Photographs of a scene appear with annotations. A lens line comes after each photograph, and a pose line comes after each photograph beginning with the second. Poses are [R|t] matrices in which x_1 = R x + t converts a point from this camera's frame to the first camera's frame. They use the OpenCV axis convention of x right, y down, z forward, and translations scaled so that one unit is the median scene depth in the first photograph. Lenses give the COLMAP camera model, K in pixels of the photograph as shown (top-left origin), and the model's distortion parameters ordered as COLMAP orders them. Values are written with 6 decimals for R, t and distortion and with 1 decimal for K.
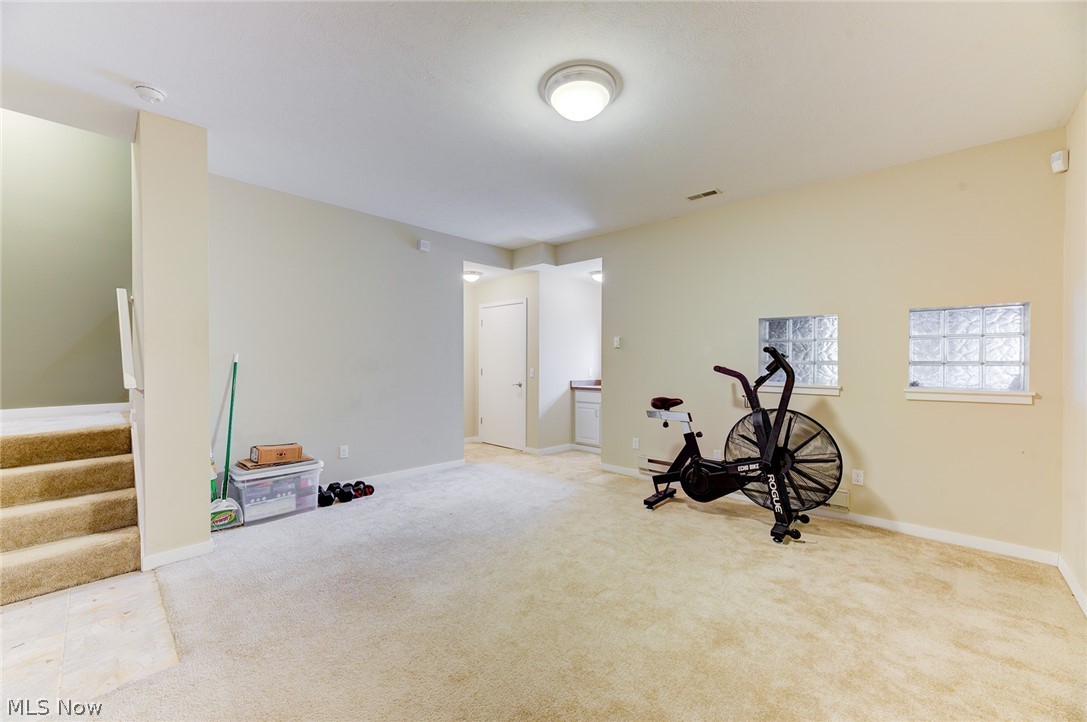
lens RADIAL K [[438.8, 0, 542.7], [0, 438.8, 363.8], [0, 0, 1]] dist [0.016308, -0.000875]
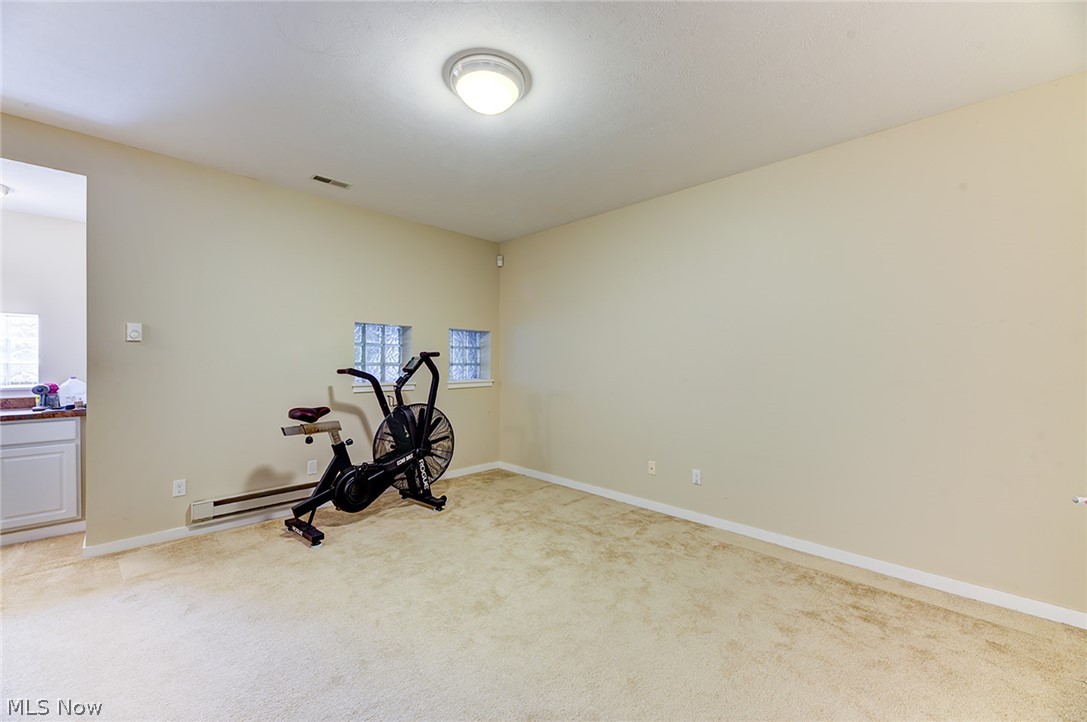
lens RADIAL K [[438.8, 0, 542.7], [0, 438.8, 363.8], [0, 0, 1]] dist [0.016308, -0.000875]
pose [[0.031491, -0.005071, 0.999491, -0.656748], [0.003926, 0.999980, 0.004950, -0.009527], [-0.999496, 0.003769, 0.031510, 0.648590]]
